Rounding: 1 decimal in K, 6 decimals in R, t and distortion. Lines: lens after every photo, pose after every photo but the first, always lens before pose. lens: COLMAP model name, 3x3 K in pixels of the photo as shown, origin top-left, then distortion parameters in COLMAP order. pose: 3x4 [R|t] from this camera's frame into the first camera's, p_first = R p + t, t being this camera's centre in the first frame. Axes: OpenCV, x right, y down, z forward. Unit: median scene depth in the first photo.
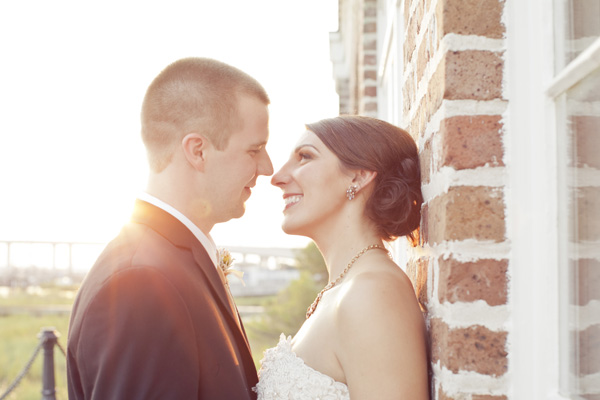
lens RADIAL K [[928.2, 0, 298.2], [0, 928.2, 199.7], [0, 0, 1]] dist [-0.071288, 0.000000]
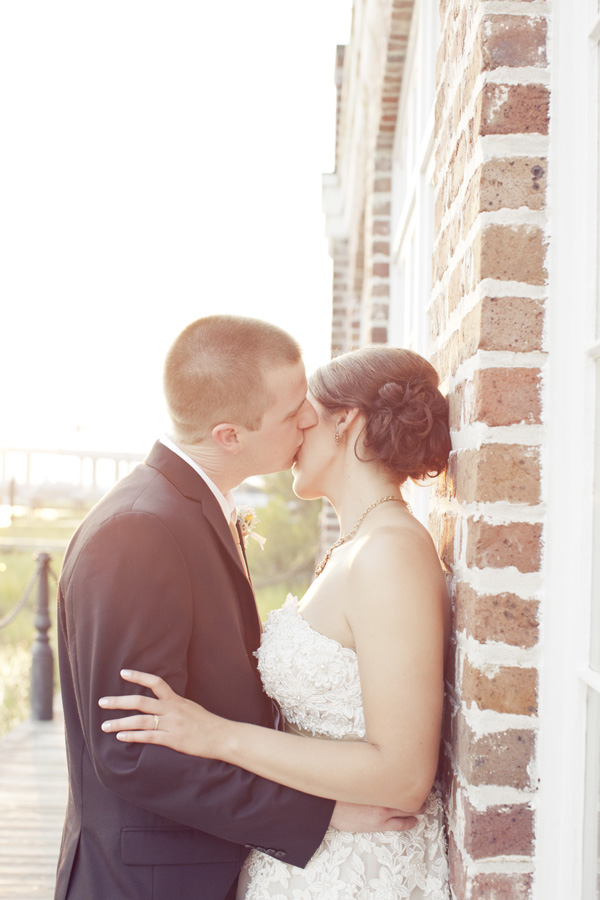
lens RADIAL K [[1331.3, 0, 251.2], [0, 1331.3, 435.1], [0, 0, 1]] dist [-0.061886, 0.000000]
pose [[0.999662, 0.024463, -0.008803, -0.056823], [-0.024155, 0.999145, 0.033543, -0.061688], [0.009616, -0.033319, 0.999399, -0.335470]]
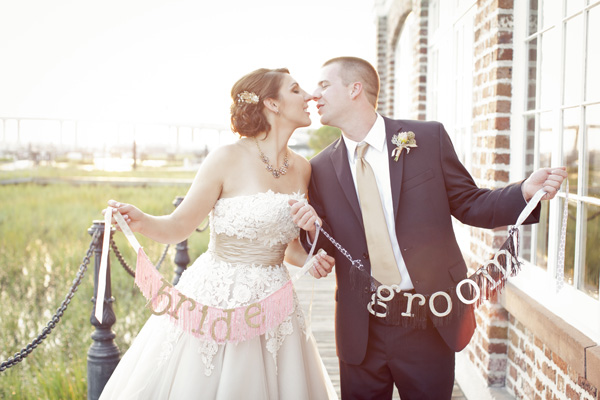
lens RADIAL K [[928.2, 0, 300.9], [0, 928.2, 201.3], [0, 0, 1]] dist [-0.071288, 0.000000]
pose [[0.999354, 0.014044, 0.033079, -0.788402], [-0.018308, 0.991036, 0.132334, -0.237505], [-0.030924, -0.132854, 0.990653, -2.891385]]
